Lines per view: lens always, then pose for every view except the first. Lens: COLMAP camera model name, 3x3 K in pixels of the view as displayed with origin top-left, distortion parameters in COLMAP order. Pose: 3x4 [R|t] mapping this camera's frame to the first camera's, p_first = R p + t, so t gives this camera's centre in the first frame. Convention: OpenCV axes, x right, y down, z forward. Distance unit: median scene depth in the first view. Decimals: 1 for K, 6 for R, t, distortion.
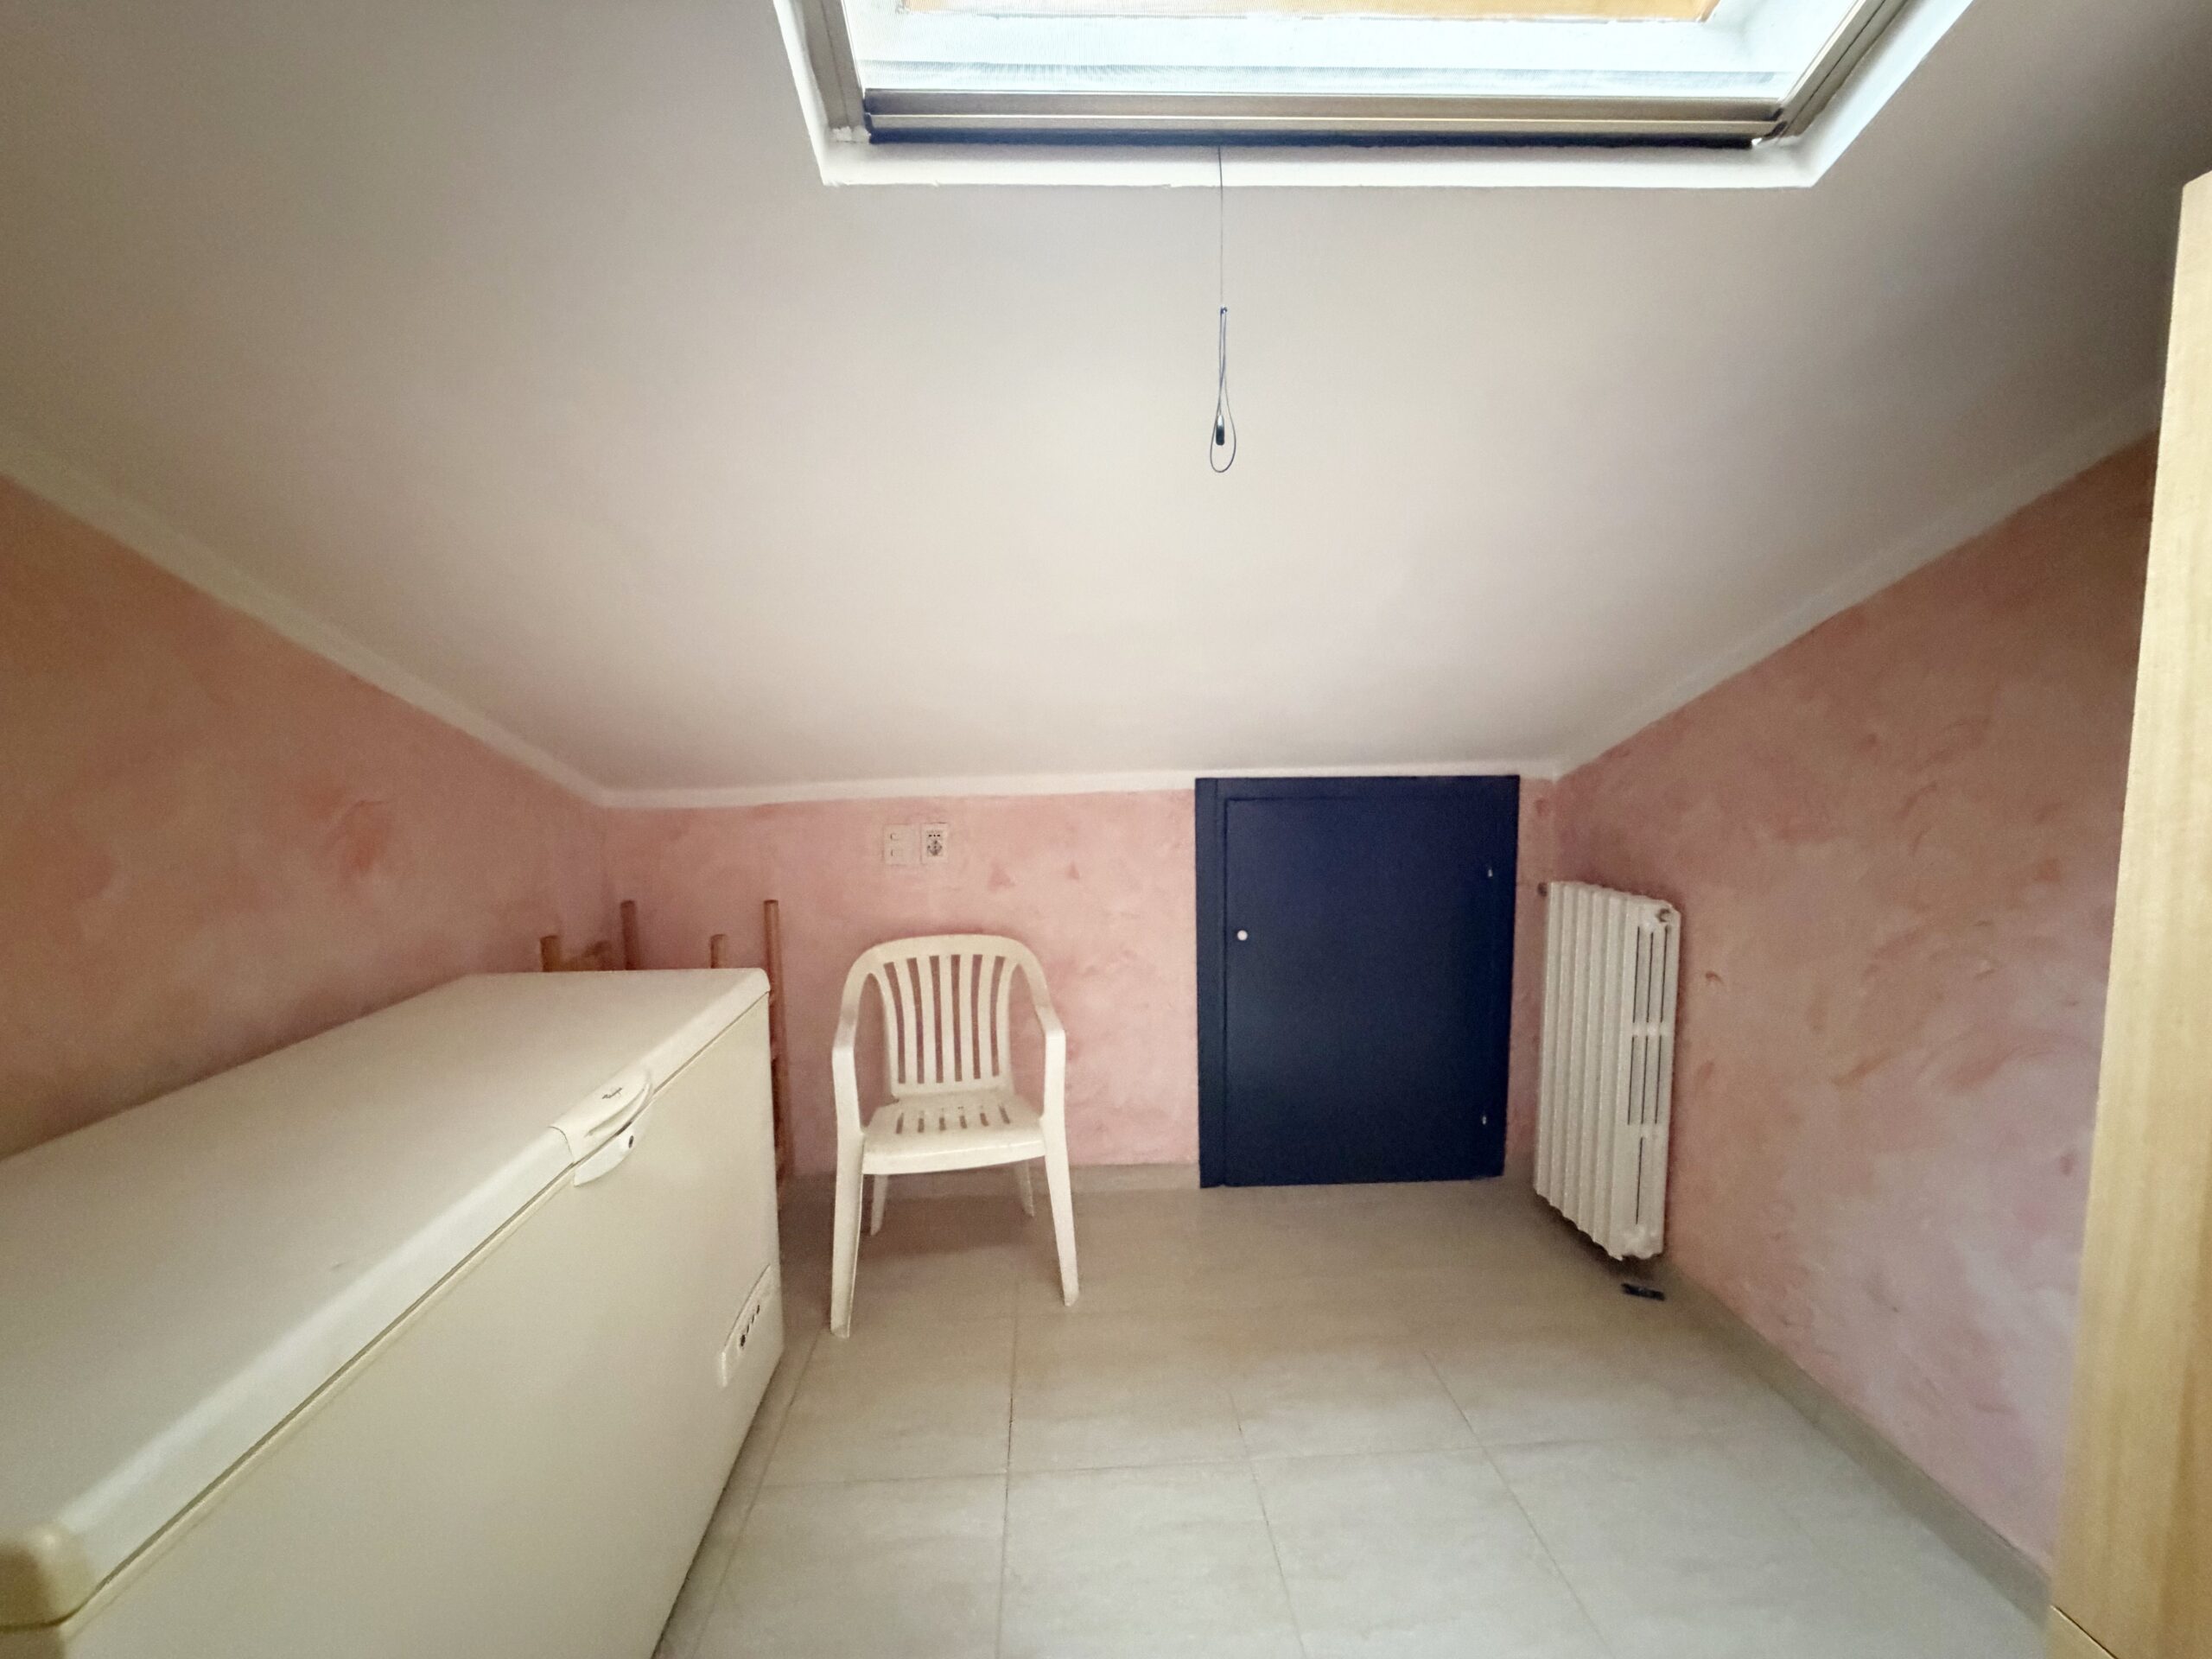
lens RADIAL K [[879.4, 0, 1099.9], [0, 879.4, 827.3], [0, 0, 1]] dist [-0.001245, 0.000429]
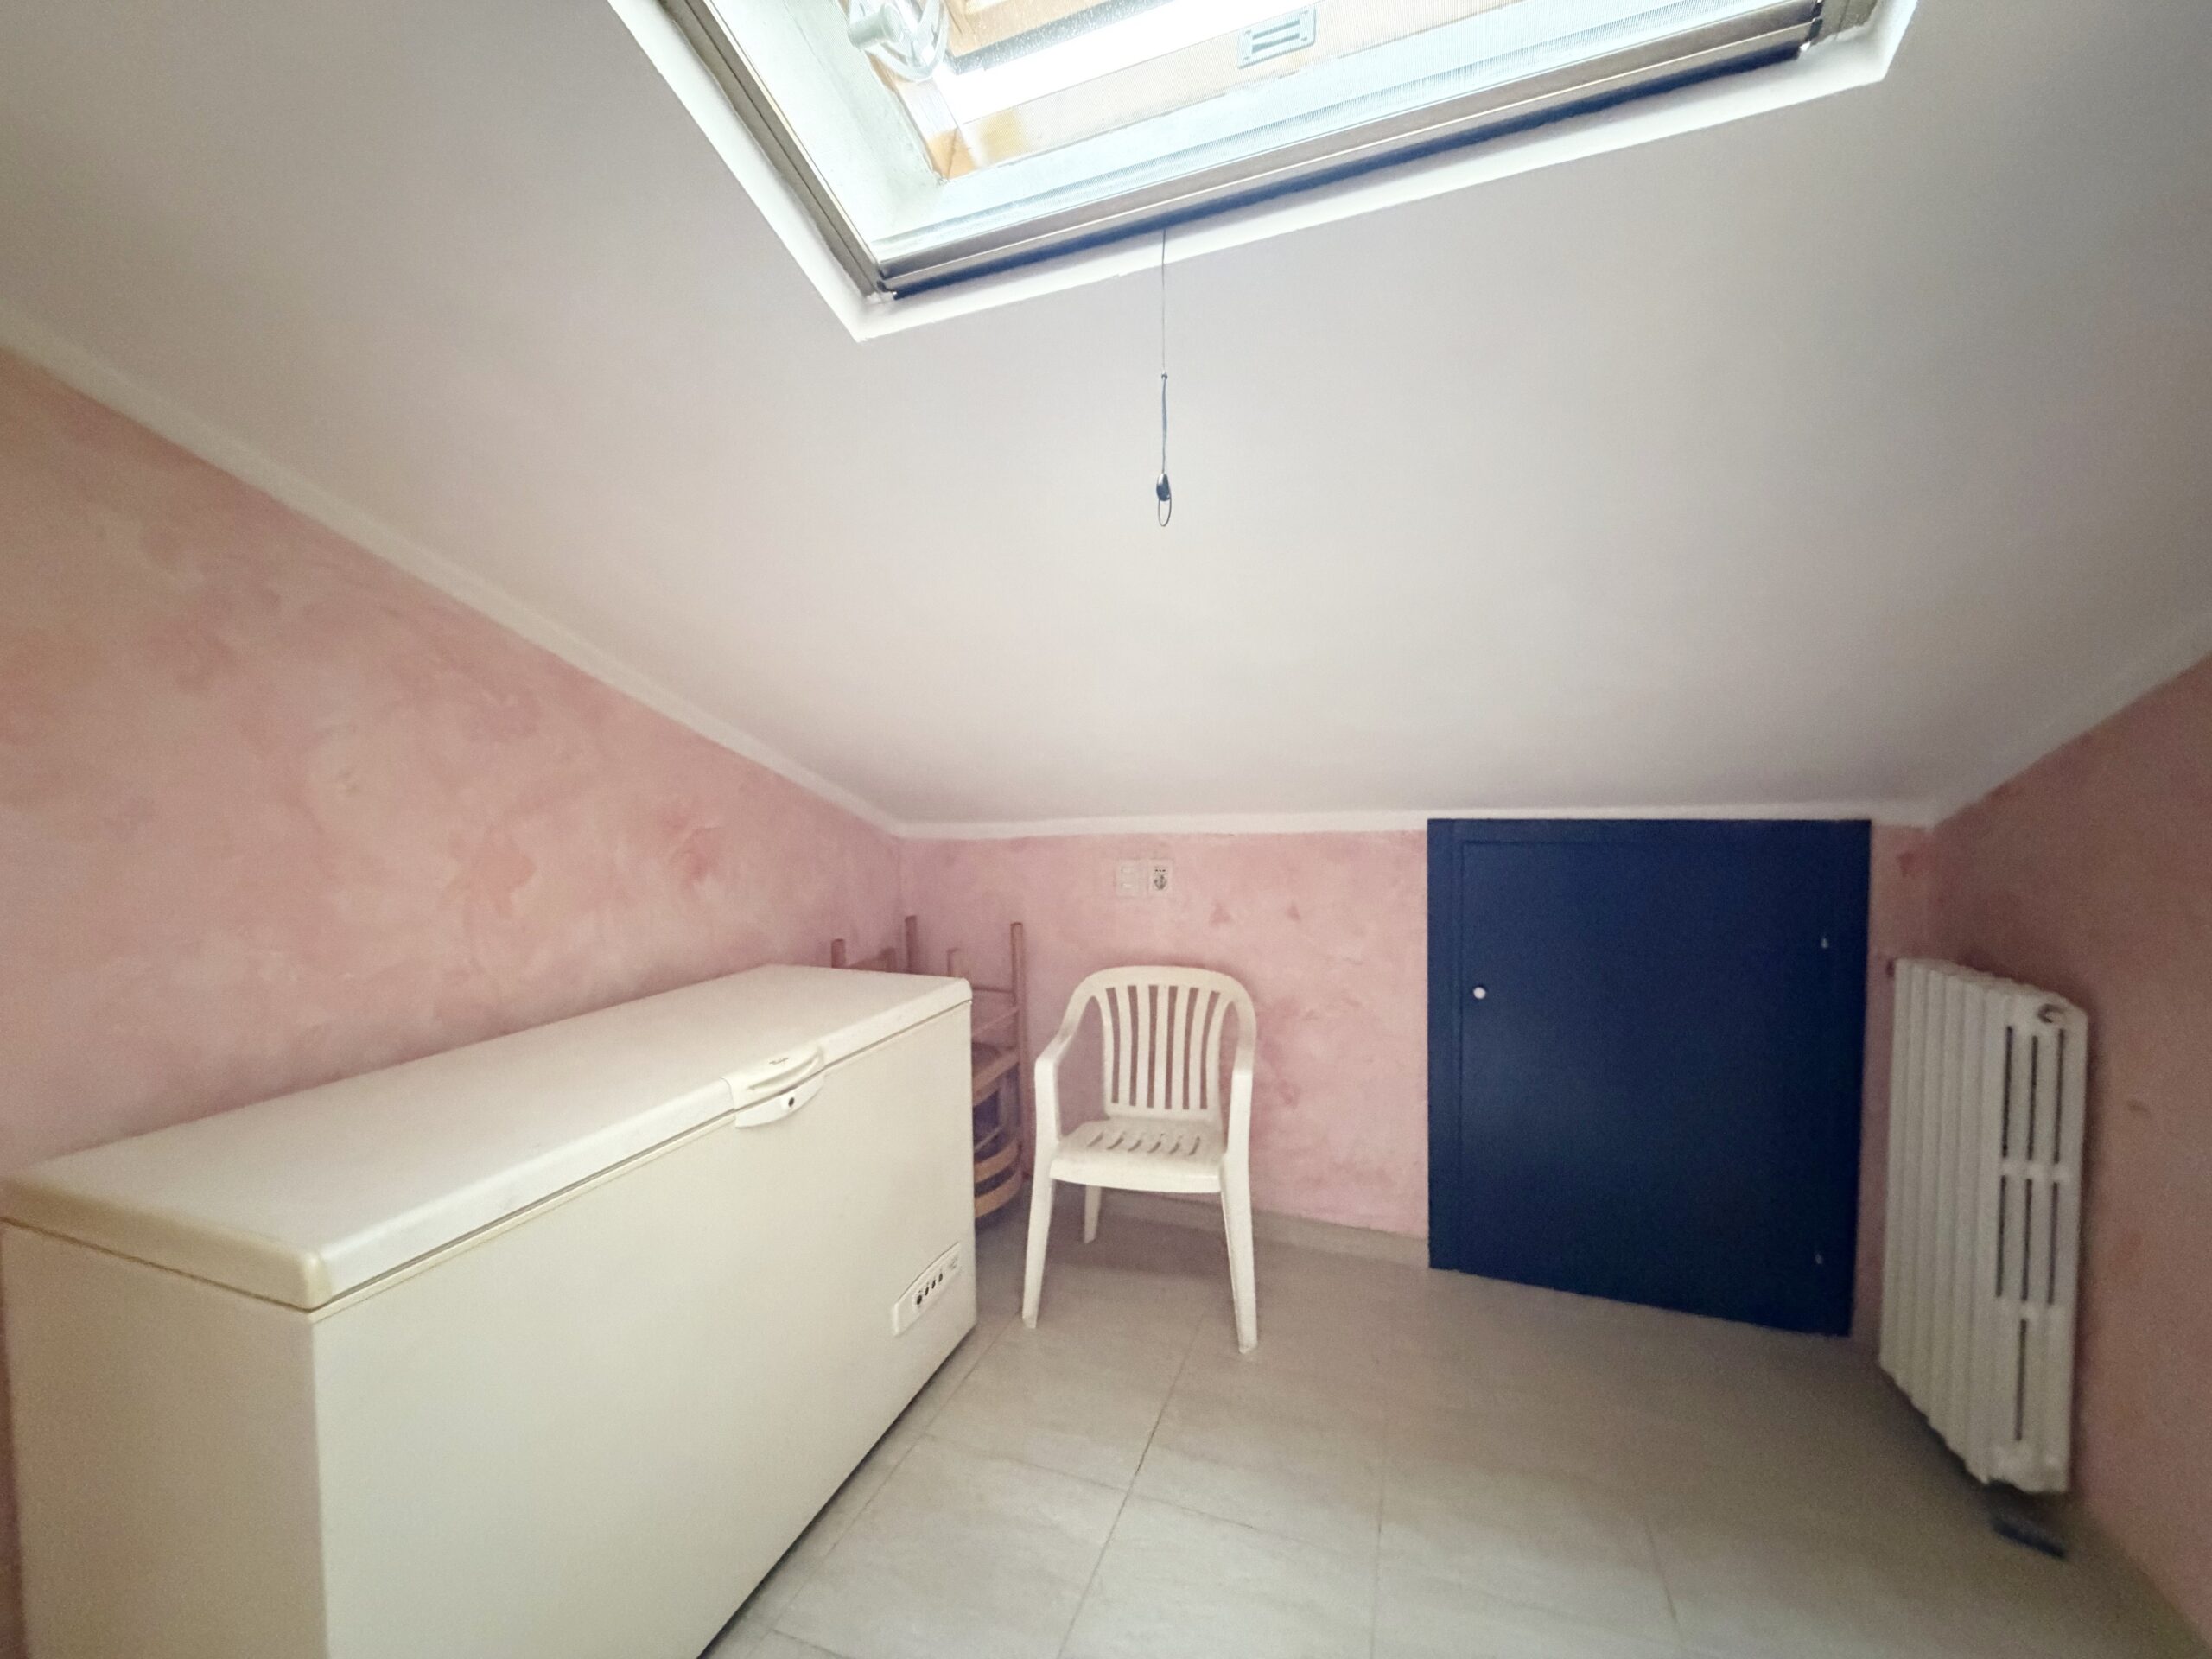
lens RADIAL K [[879.4, 0, 1099.9], [0, 879.4, 827.3], [0, 0, 1]] dist [-0.001245, 0.000429]
pose [[0.914544, 0.016075, -0.404167, 0.191044], [-0.034132, 0.998713, -0.037512, -0.000275], [0.403043, 0.048101, 0.913916, 0.008139]]
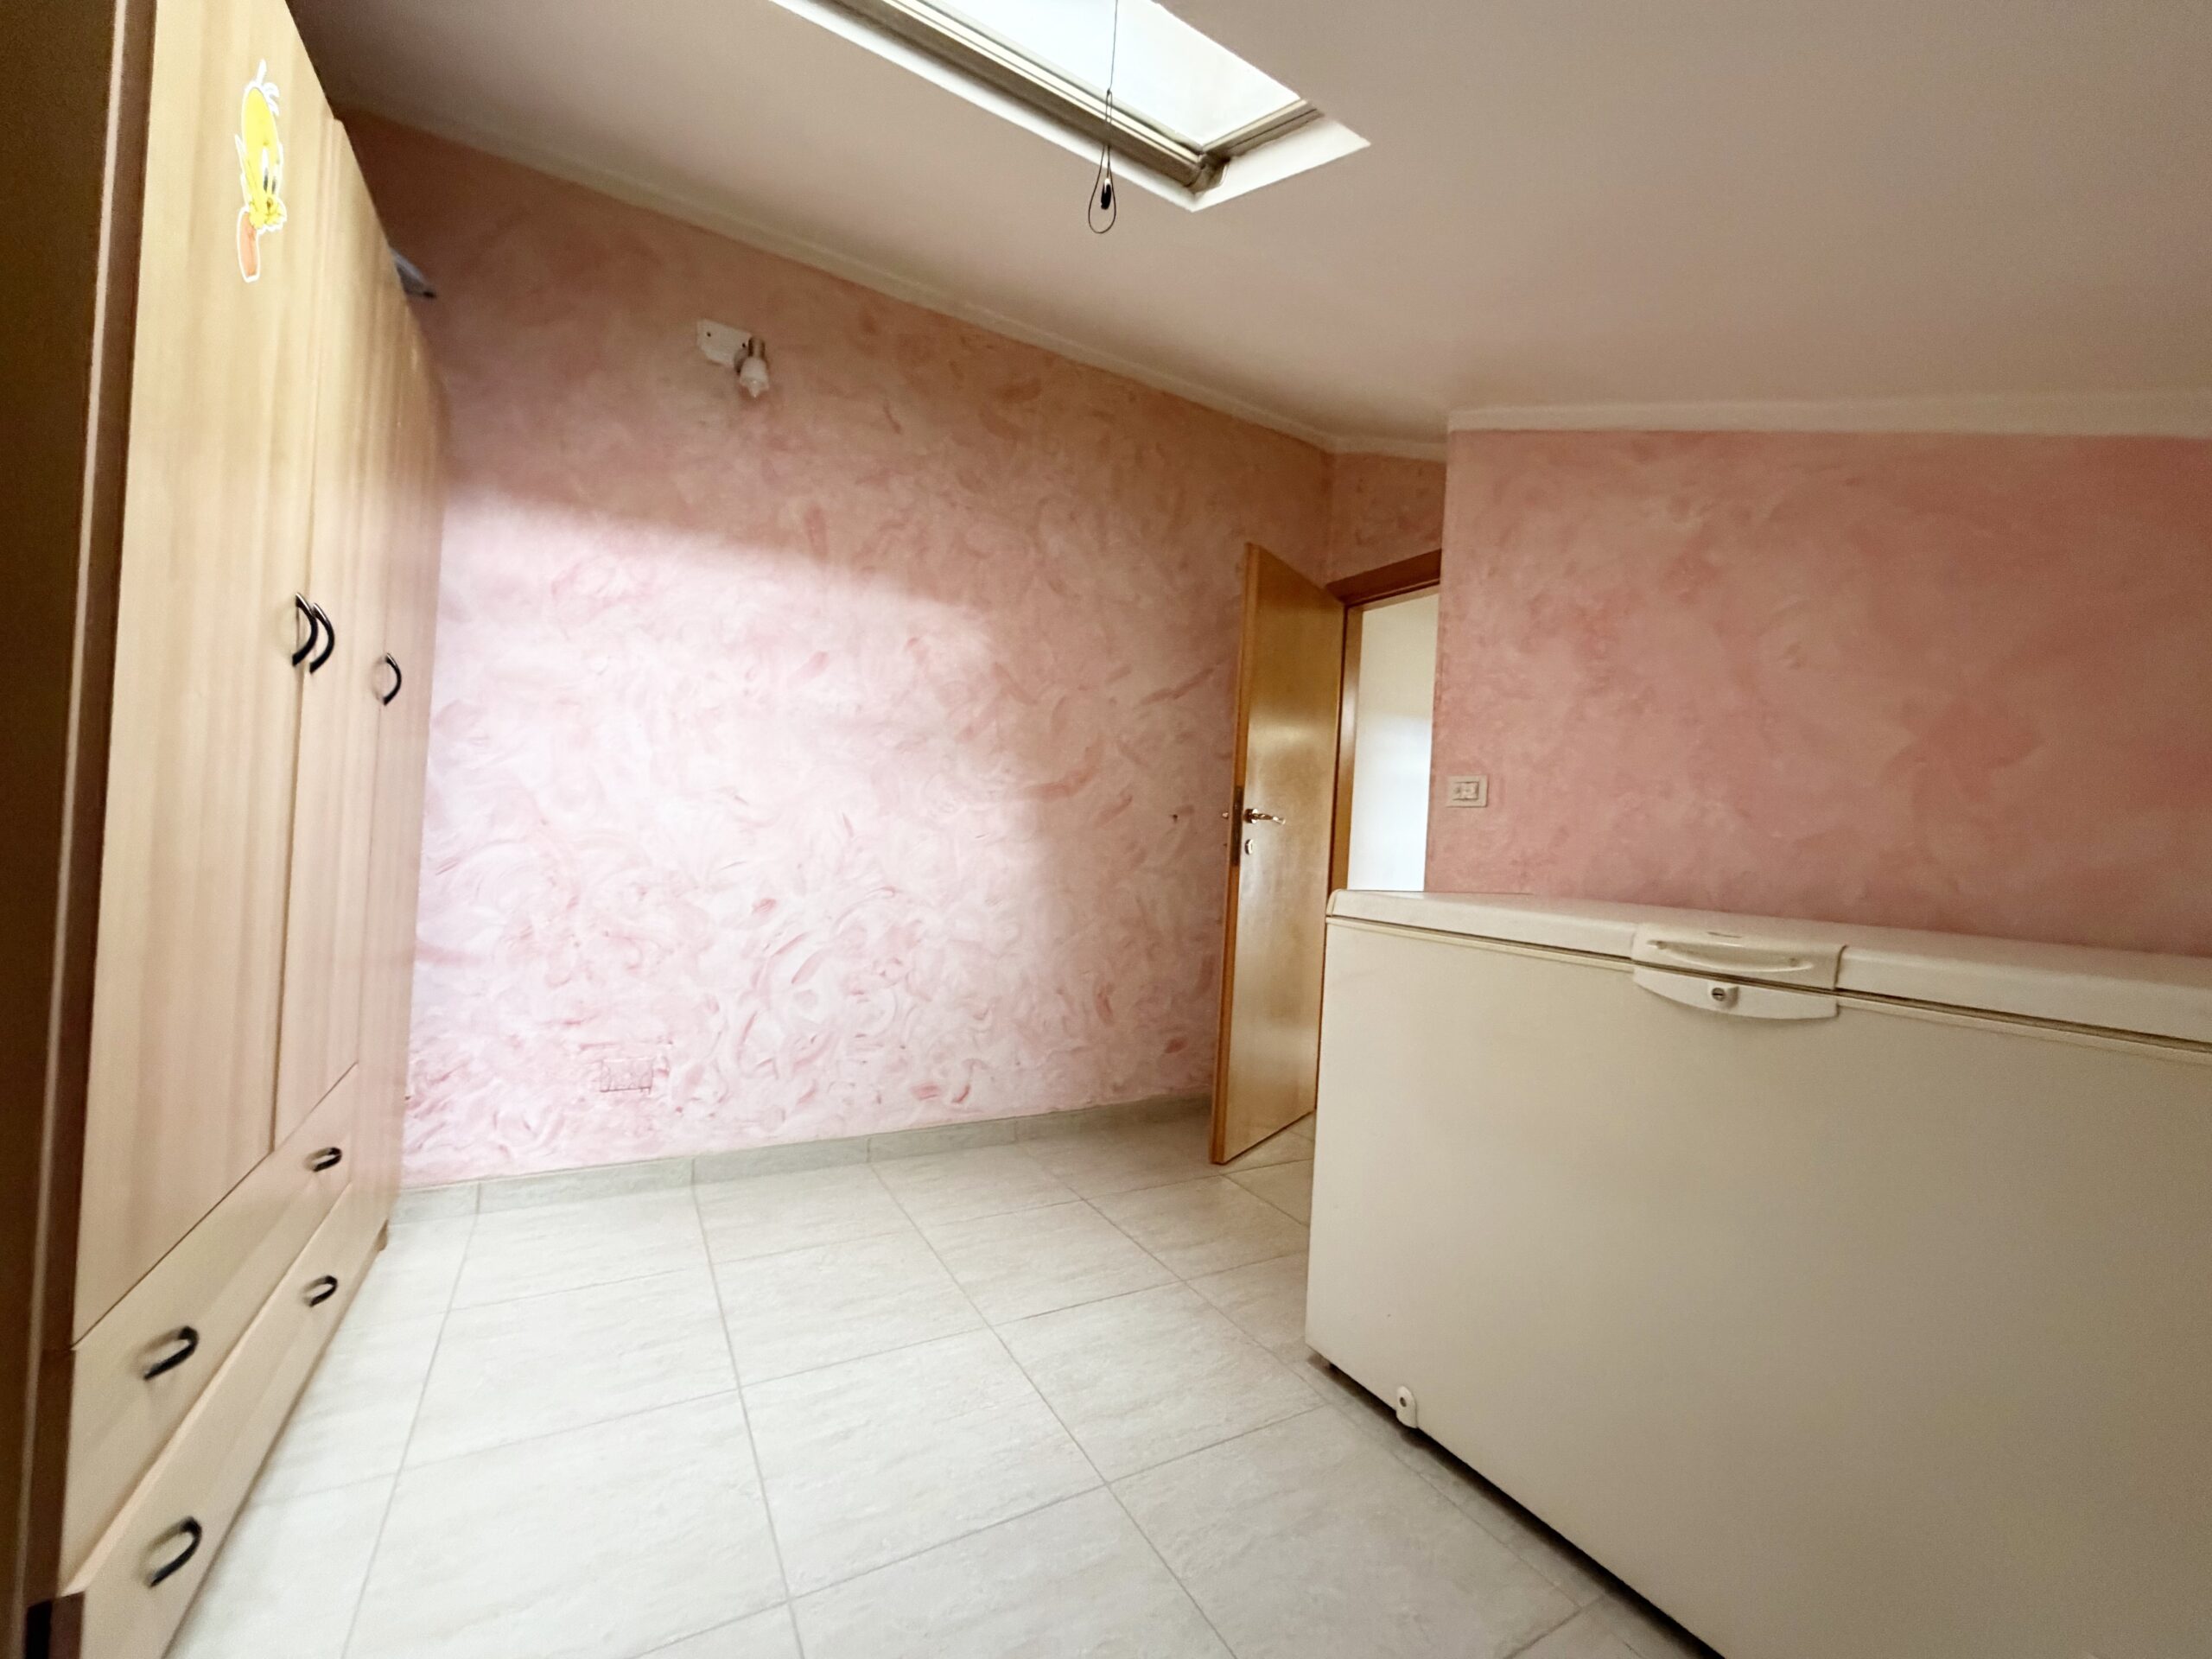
lens RADIAL K [[879.4, 0, 1099.9], [0, 879.4, 827.3], [0, 0, 1]] dist [-0.001245, 0.000429]
pose [[-0.895185, -0.041734, -0.443737, 0.227798], [-0.087187, 0.992768, 0.082518, 0.087787], [0.437085, 0.112557, -0.892350, 0.783077]]
